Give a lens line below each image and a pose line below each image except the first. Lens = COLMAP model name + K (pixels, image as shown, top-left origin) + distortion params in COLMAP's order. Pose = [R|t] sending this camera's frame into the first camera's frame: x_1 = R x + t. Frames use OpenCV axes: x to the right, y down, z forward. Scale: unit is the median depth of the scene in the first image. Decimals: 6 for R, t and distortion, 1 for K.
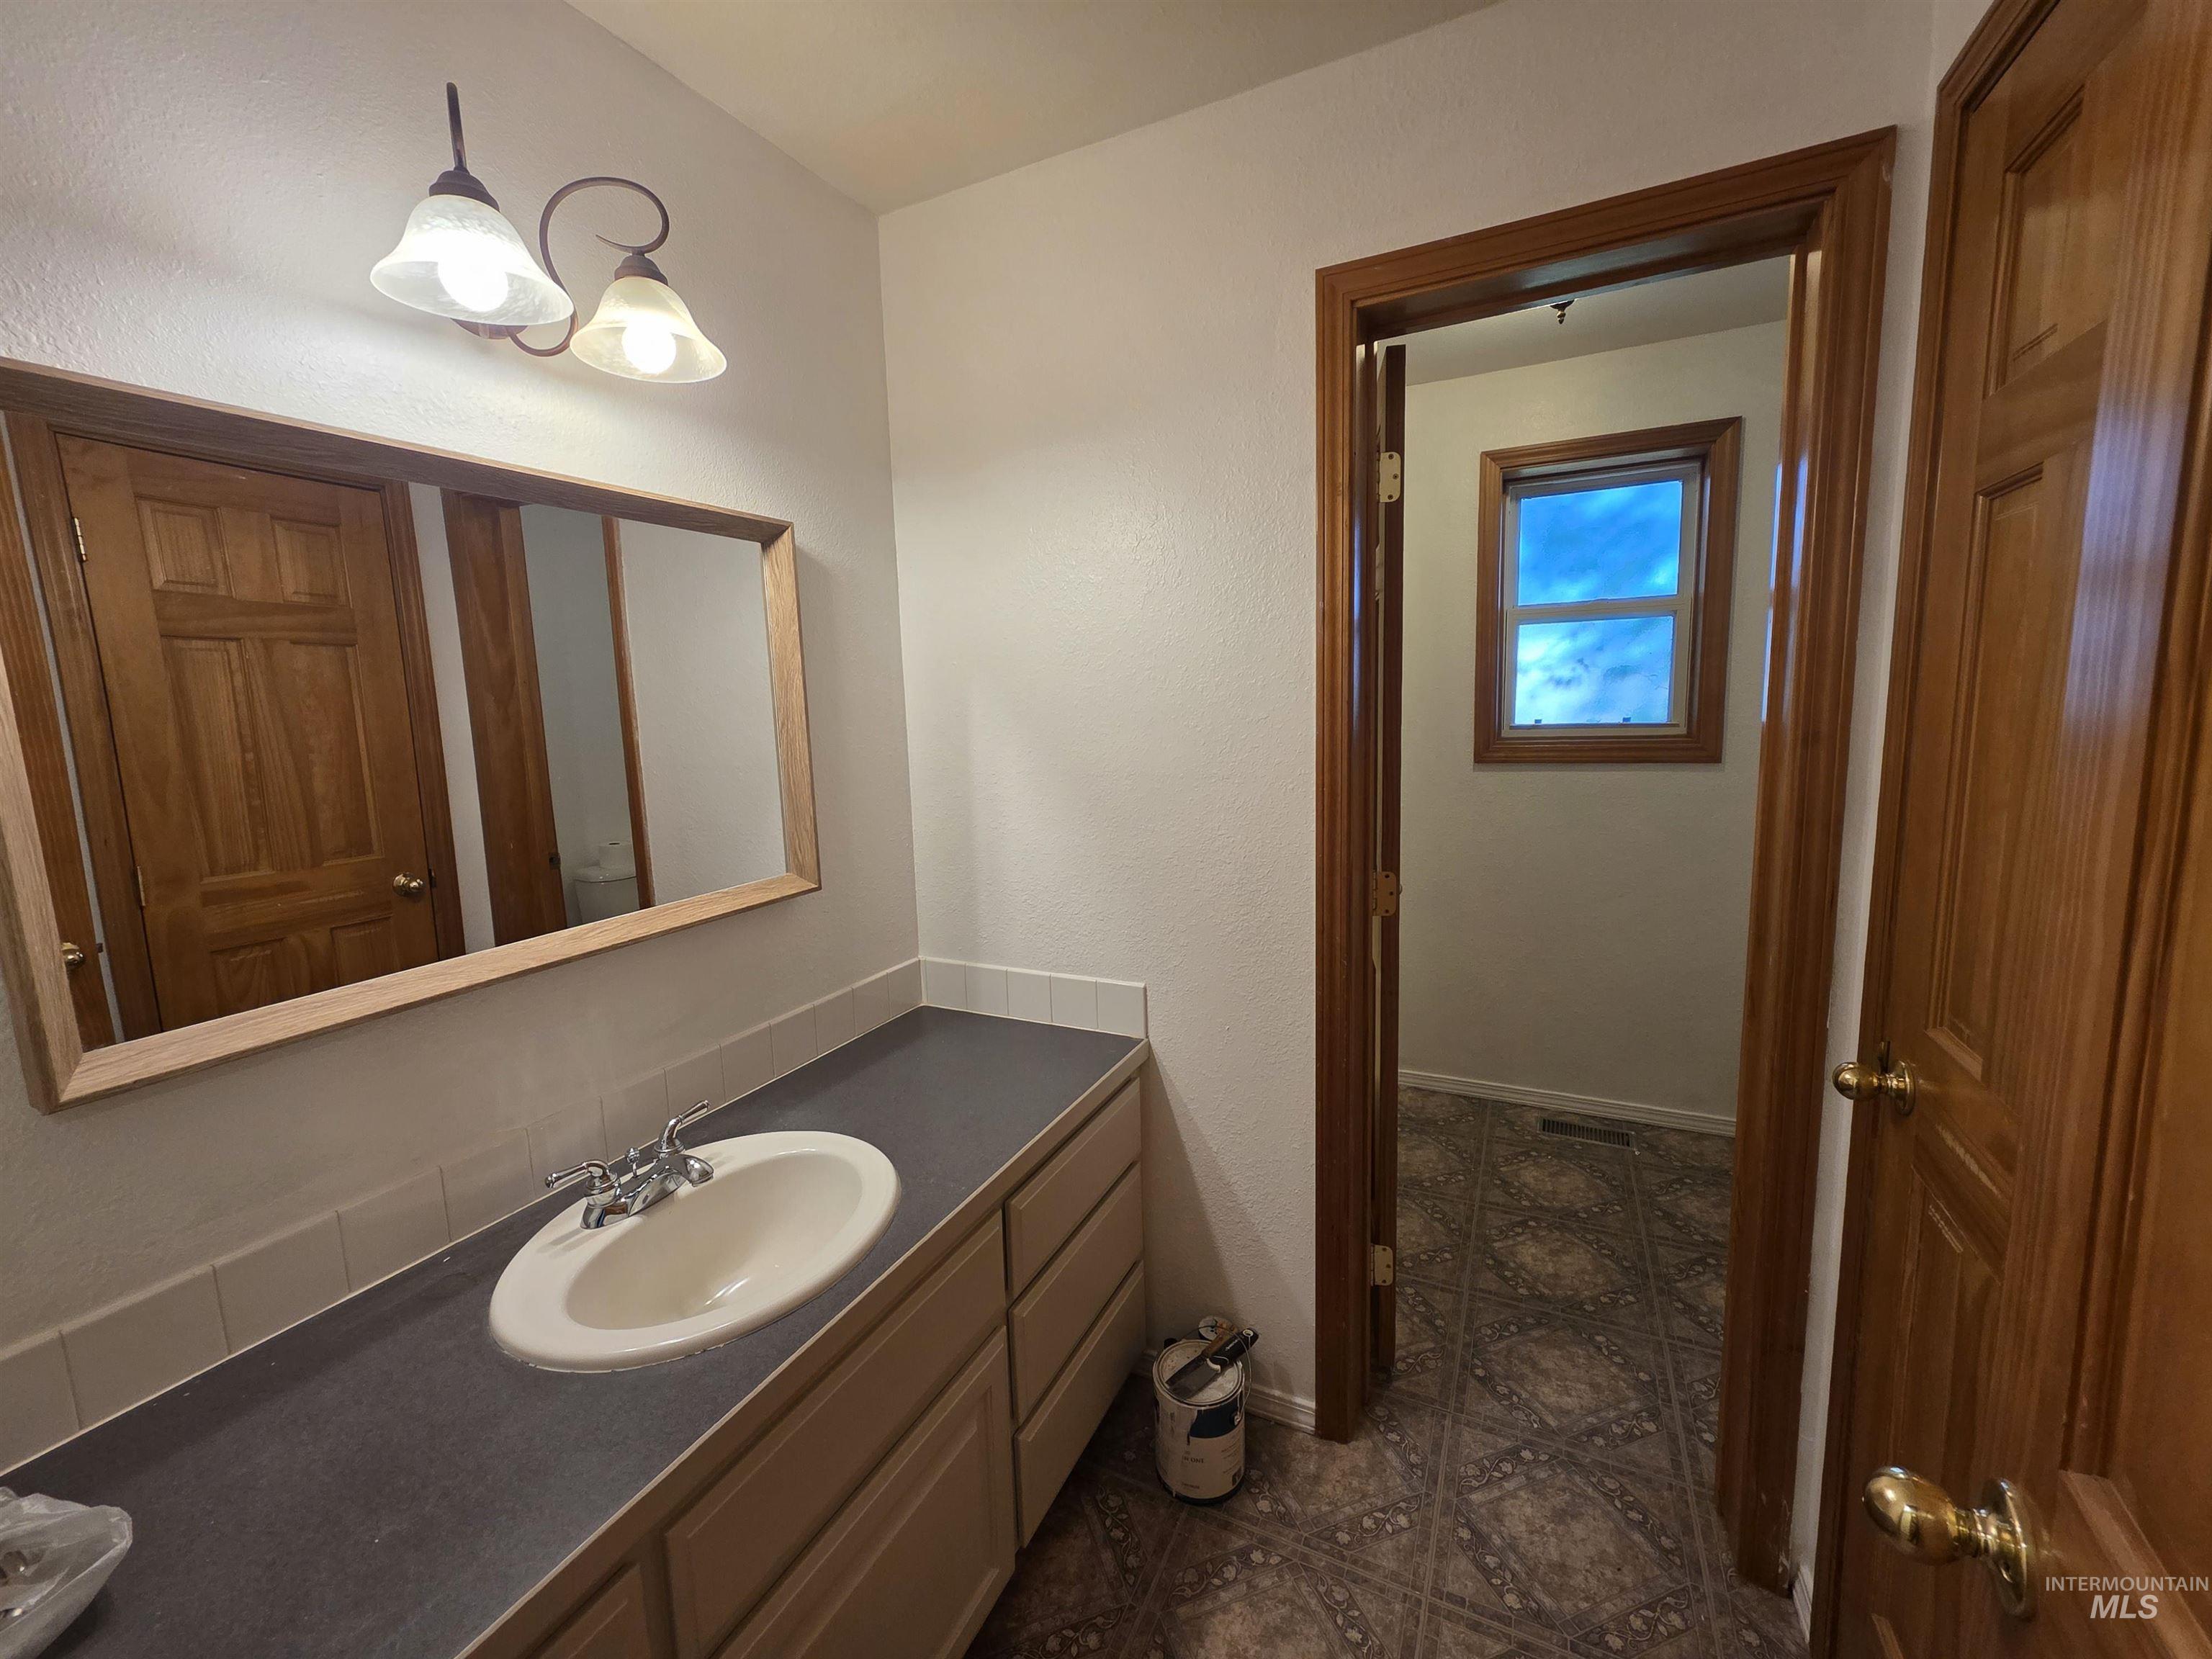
lens RADIAL K [[885.2, 0, 1107.7], [0, 885.2, 821.7], [0, 0, 1]] dist [0.001253, 0.000427]
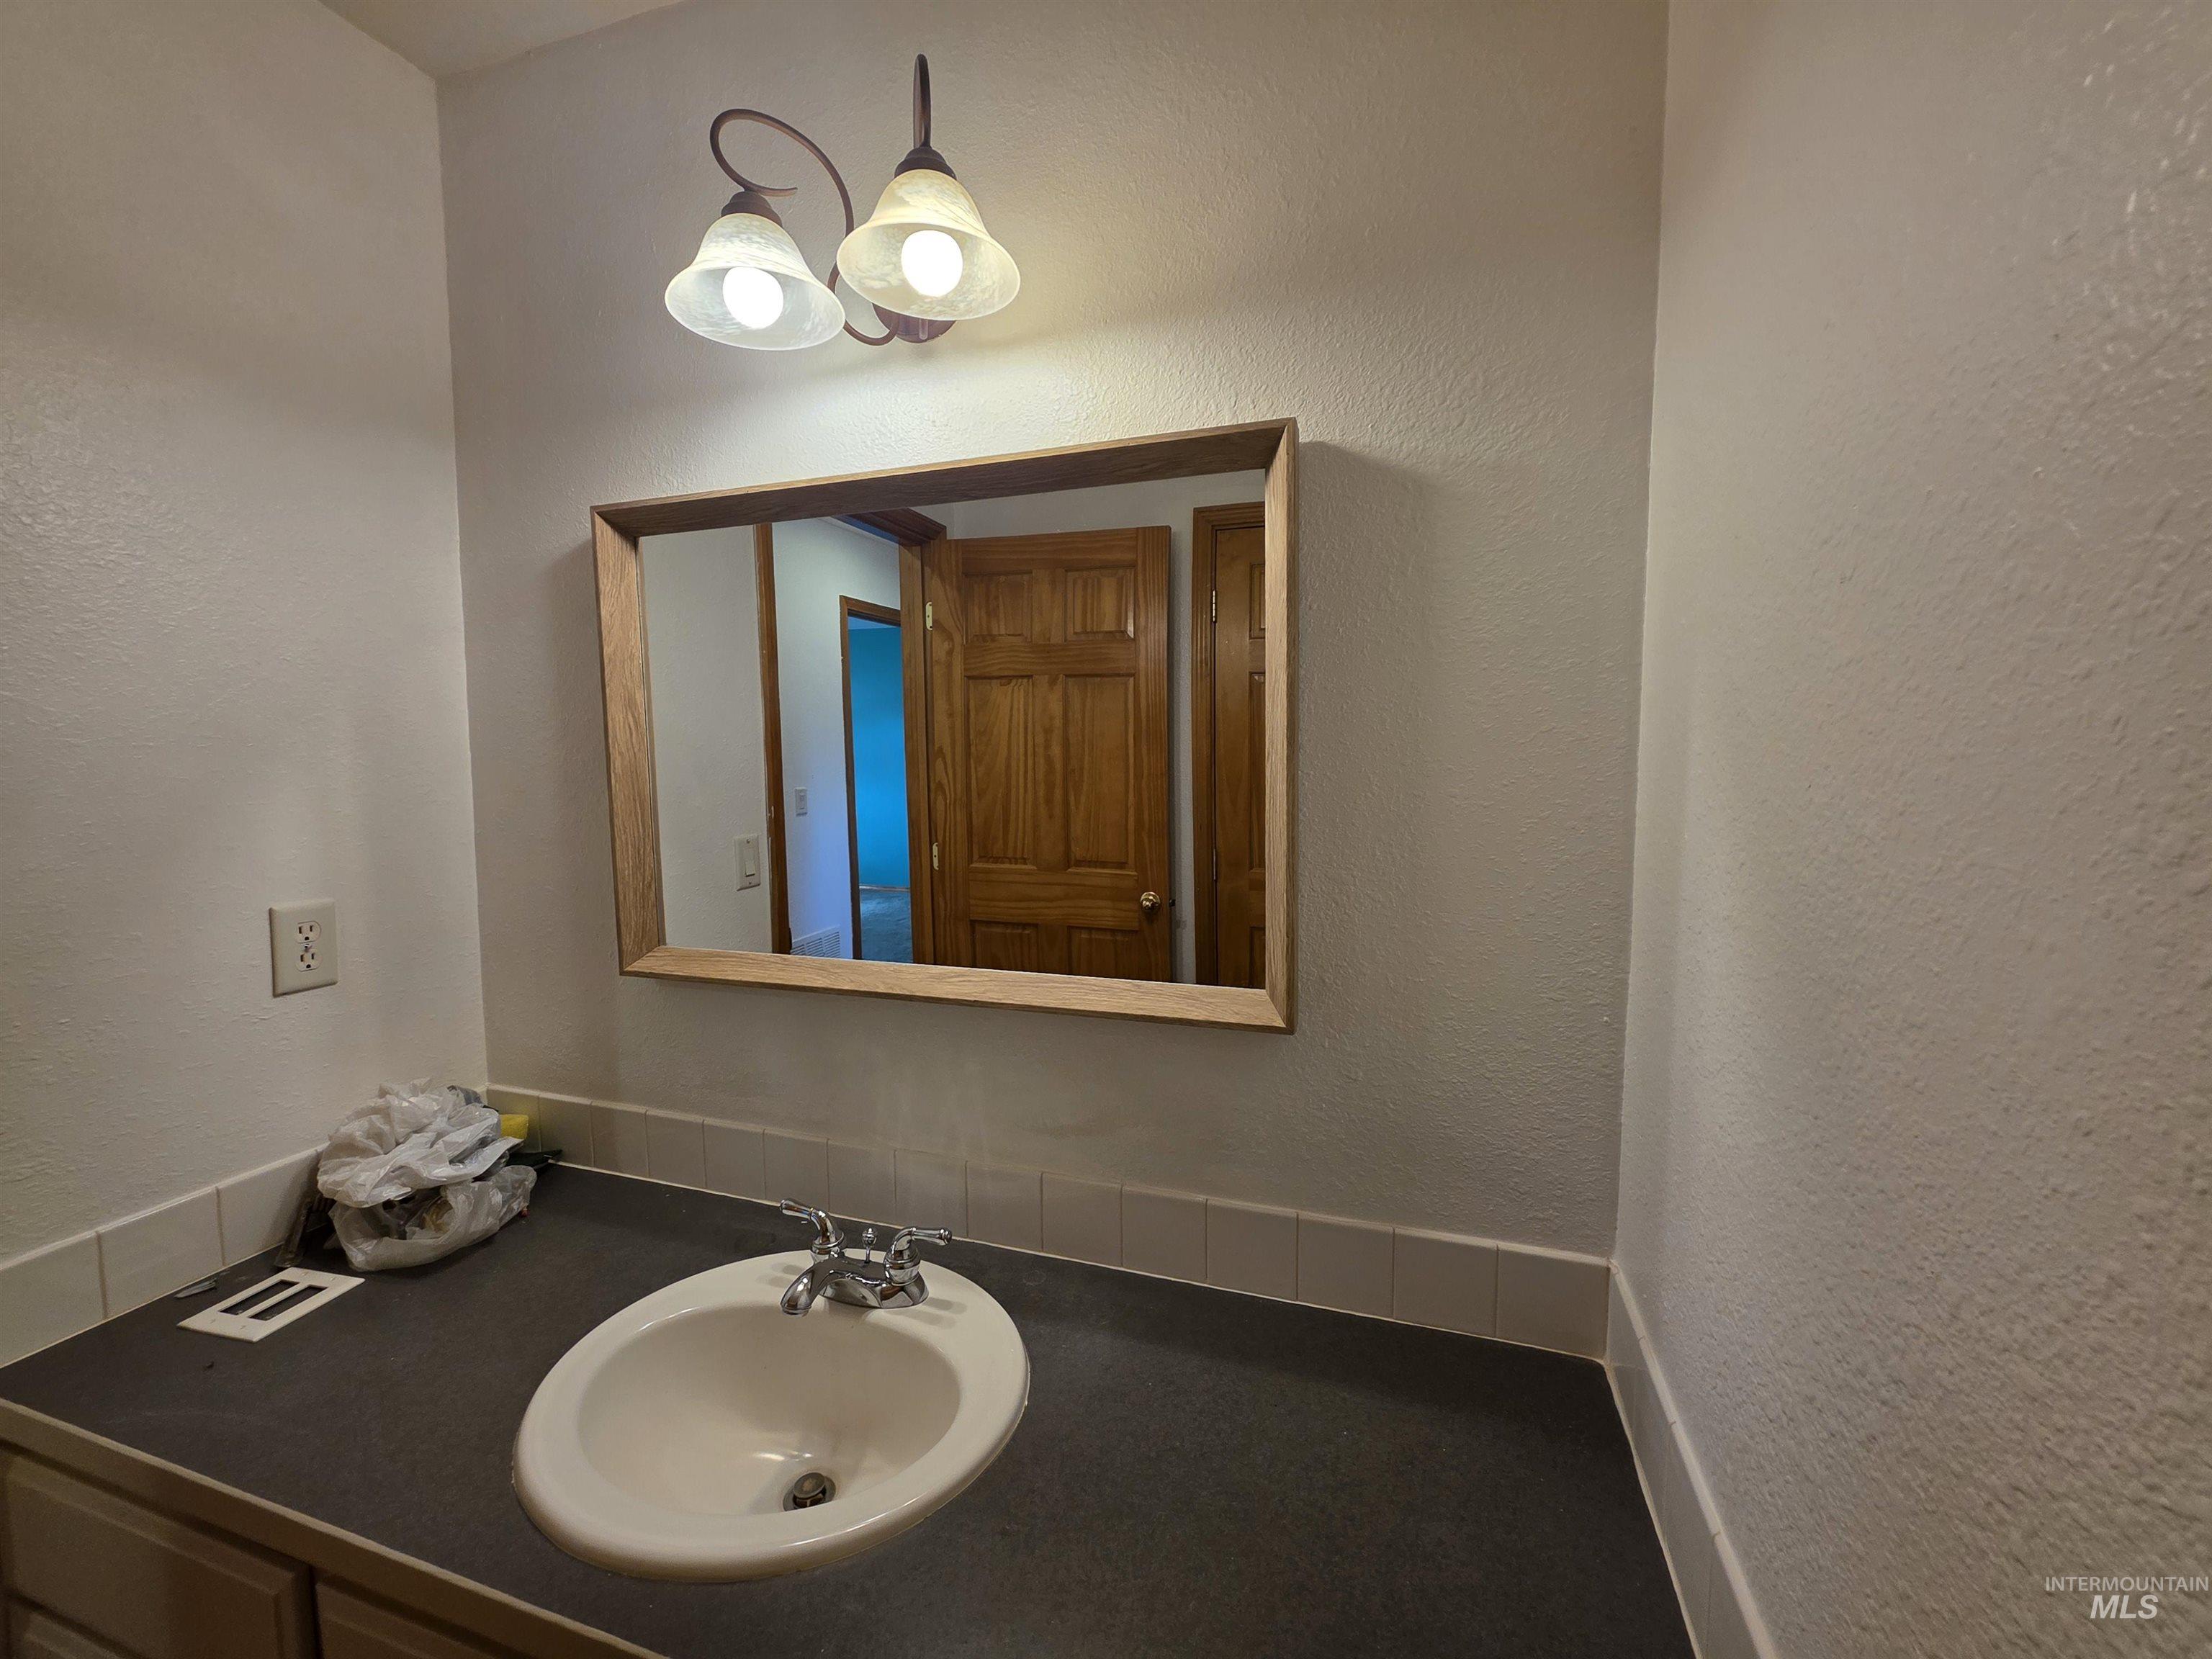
lens RADIAL K [[885.2, 0, 1107.7], [0, 885.2, 821.7], [0, 0, 1]] dist [0.001253, 0.000427]
pose [[0.131423, 0.101745, -0.986091, 0.248043], [-0.135414, 0.987238, 0.083816, -0.103790], [0.982034, 0.122515, 0.143523, 0.842345]]
